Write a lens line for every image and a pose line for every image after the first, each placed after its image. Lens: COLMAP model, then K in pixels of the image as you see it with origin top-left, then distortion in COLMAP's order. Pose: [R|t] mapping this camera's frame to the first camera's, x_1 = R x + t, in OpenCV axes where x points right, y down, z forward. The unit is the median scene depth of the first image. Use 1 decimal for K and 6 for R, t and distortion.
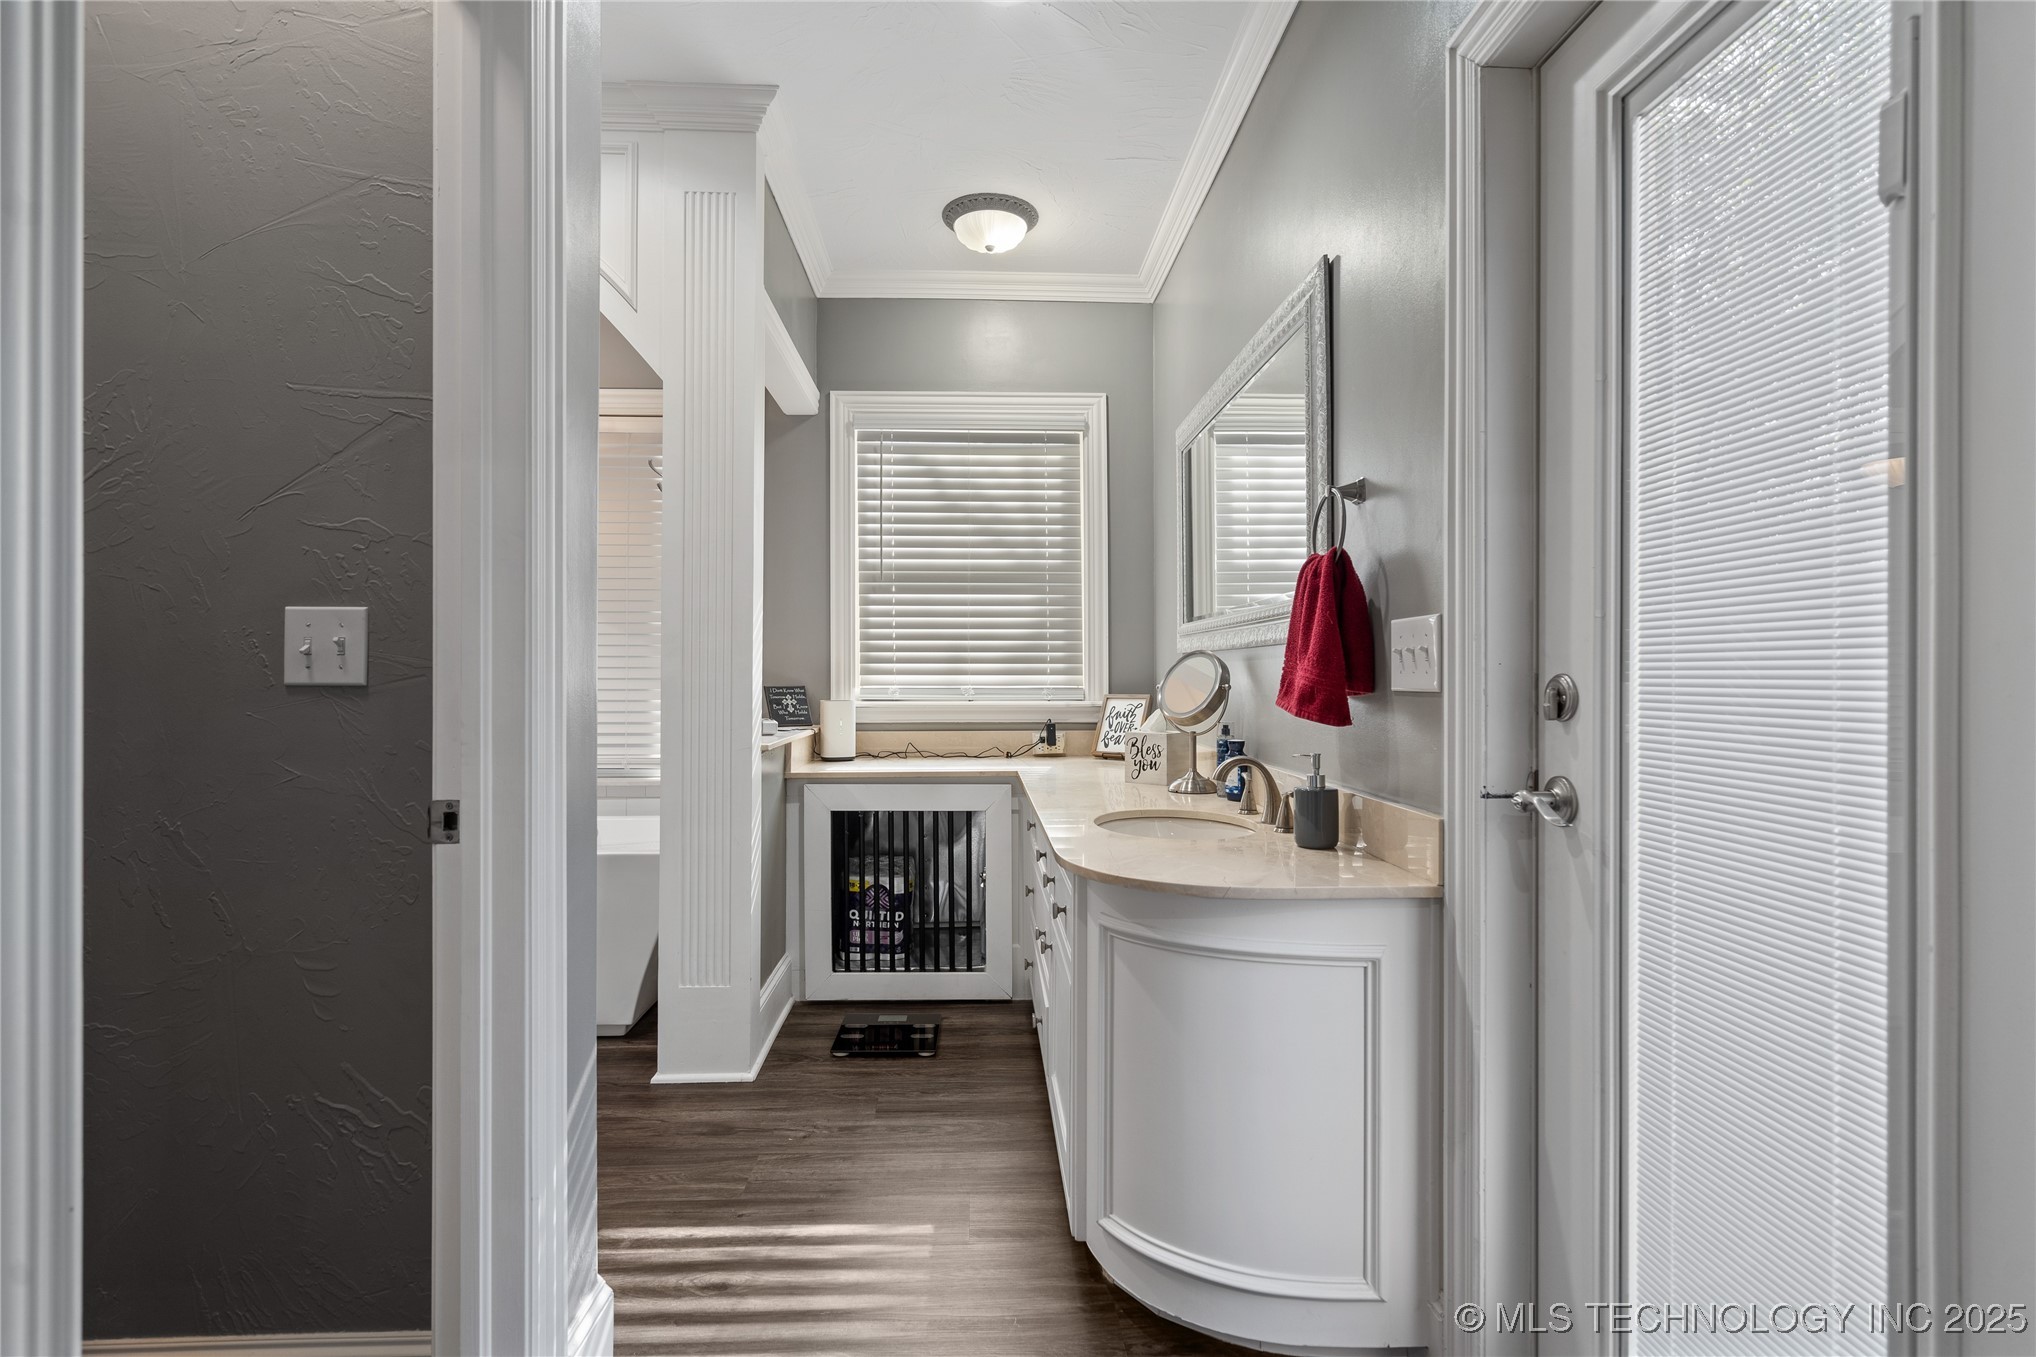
lens RADIAL K [[948.9, 0, 1032.5], [0, 948.9, 675.9], [0, 0, 1]] dist [-0.002143, 0.001776]
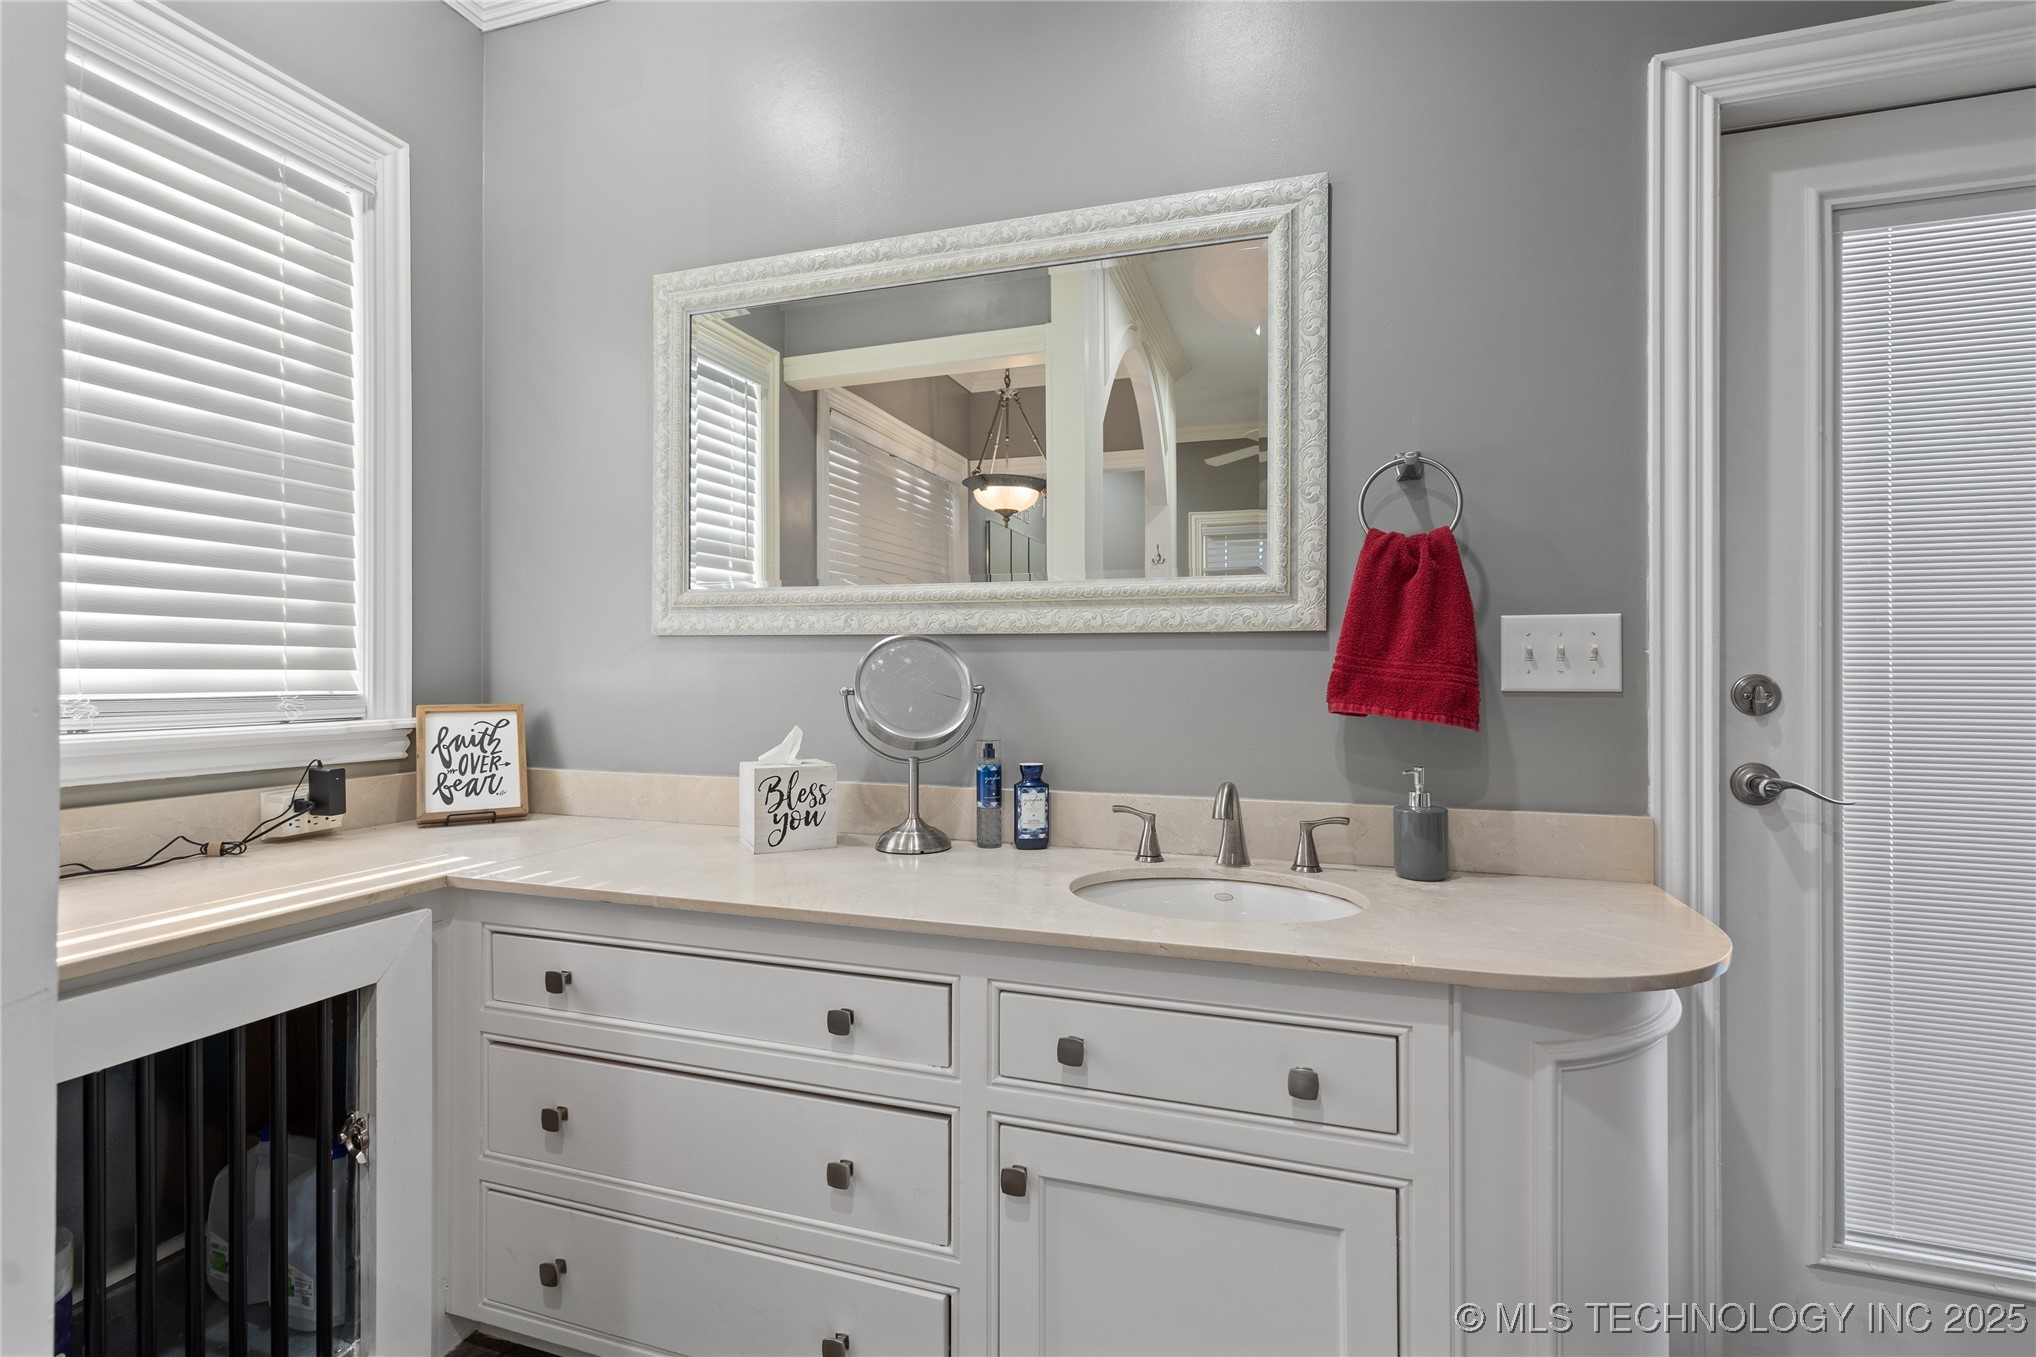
lens RADIAL K [[948.9, 0, 1010.2], [0, 948.9, 672.7], [0, 0, 1]] dist [-0.002143, 0.001776]
pose [[0.377140, -0.002514, 0.926153, -0.303314], [-0.002661, 0.999989, 0.003798, -0.002109], [-0.926153, -0.003897, 0.377129, 0.503826]]
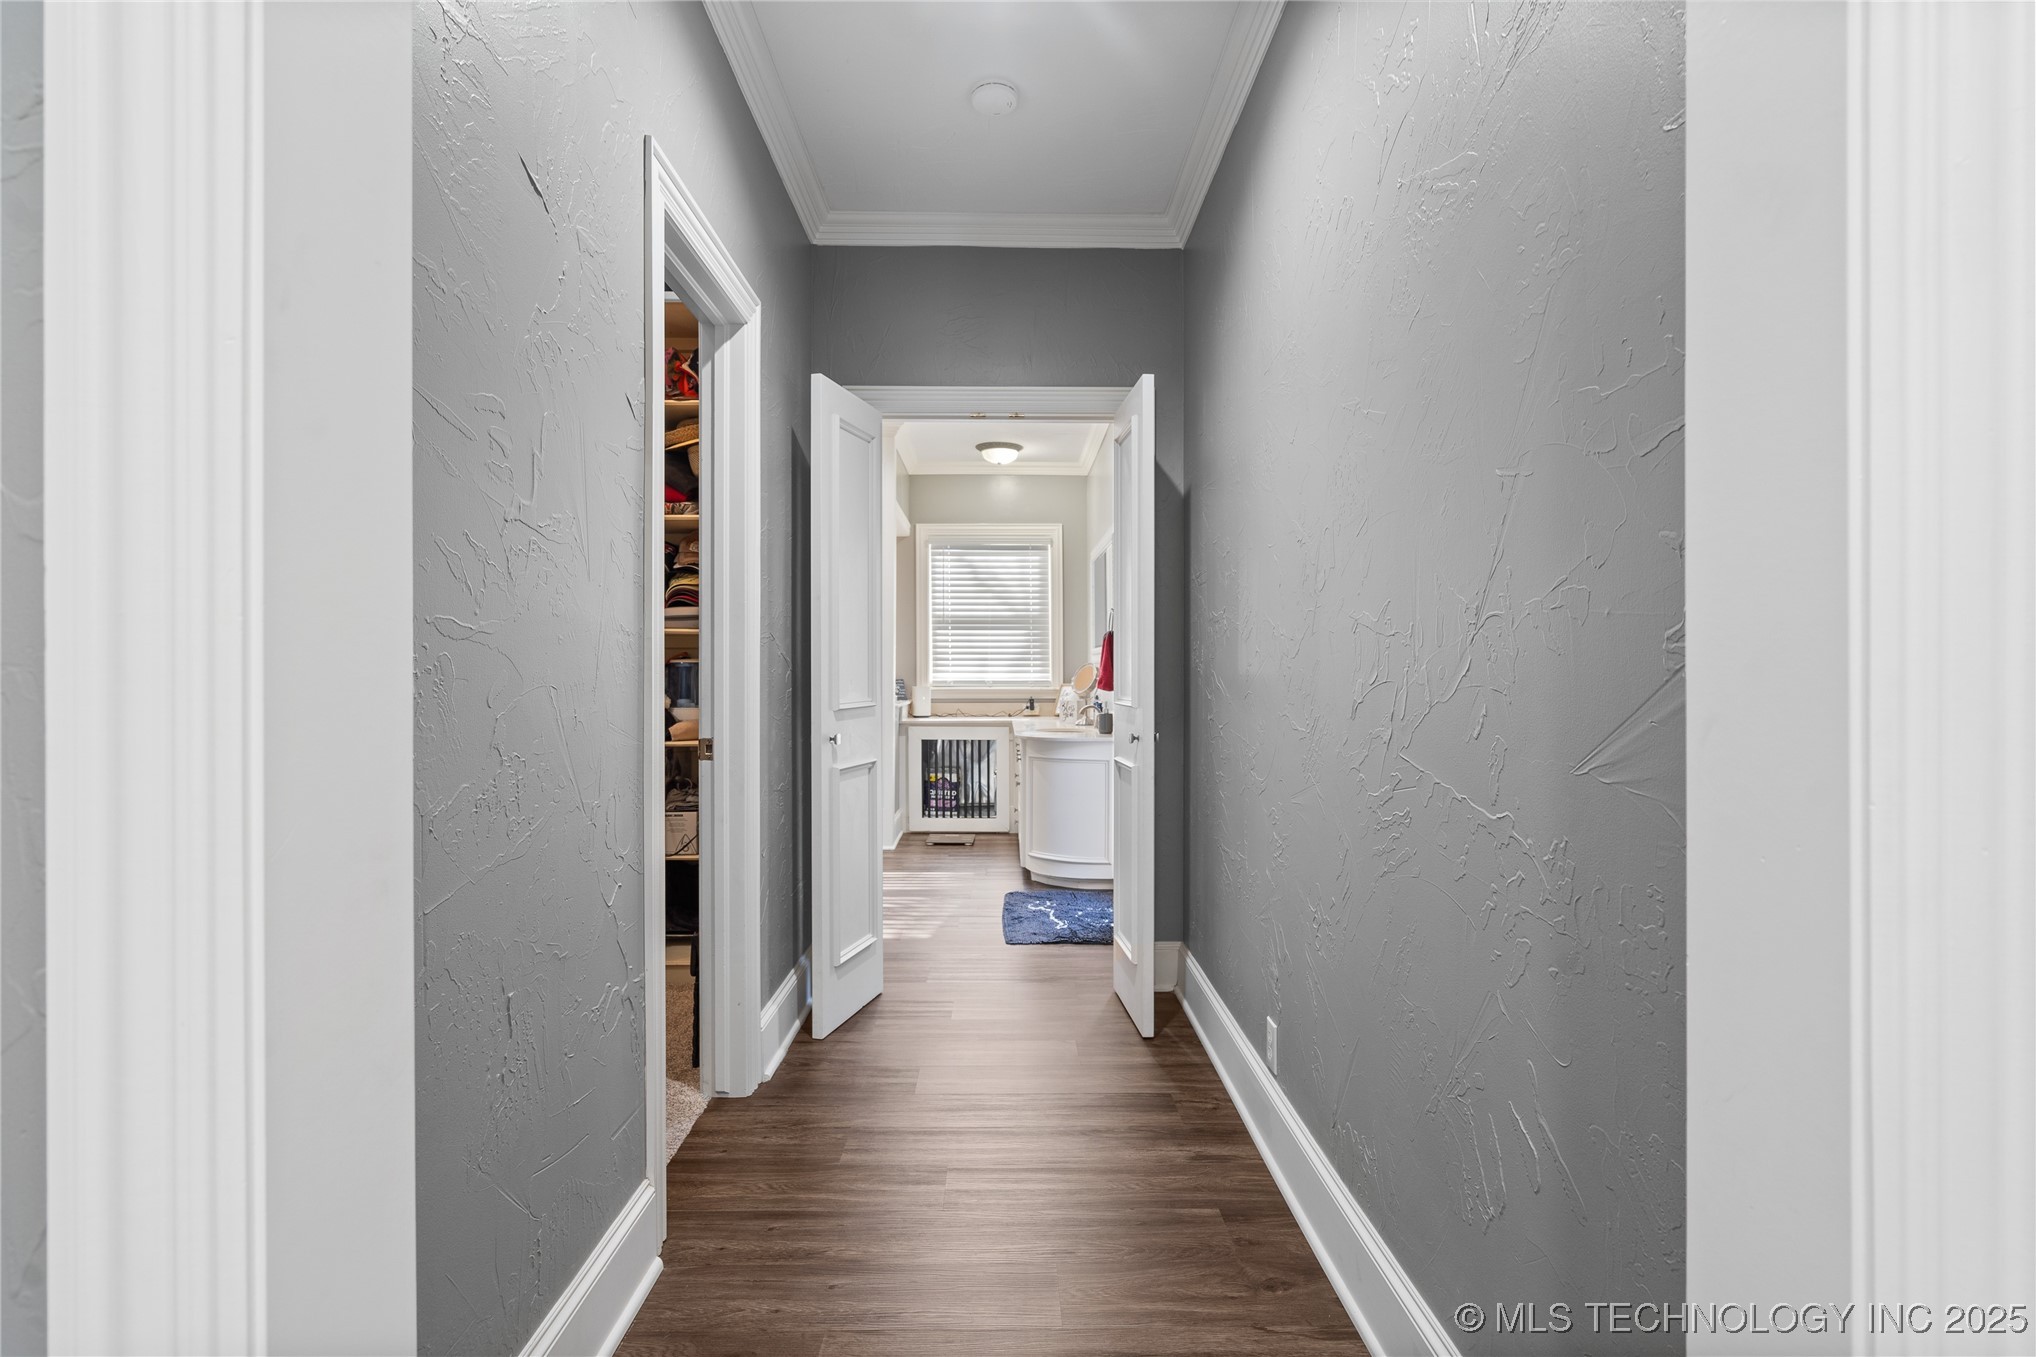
lens RADIAL K [[948.9, 0, 1007.4], [0, 948.9, 677.2], [0, 0, 1]] dist [-0.002143, 0.001776]
pose [[0.998575, 0.001392, -0.053345, 0.073352], [-0.001147, 0.999989, 0.004619, -0.002319], [0.053351, -0.004551, 0.998565, -0.929792]]
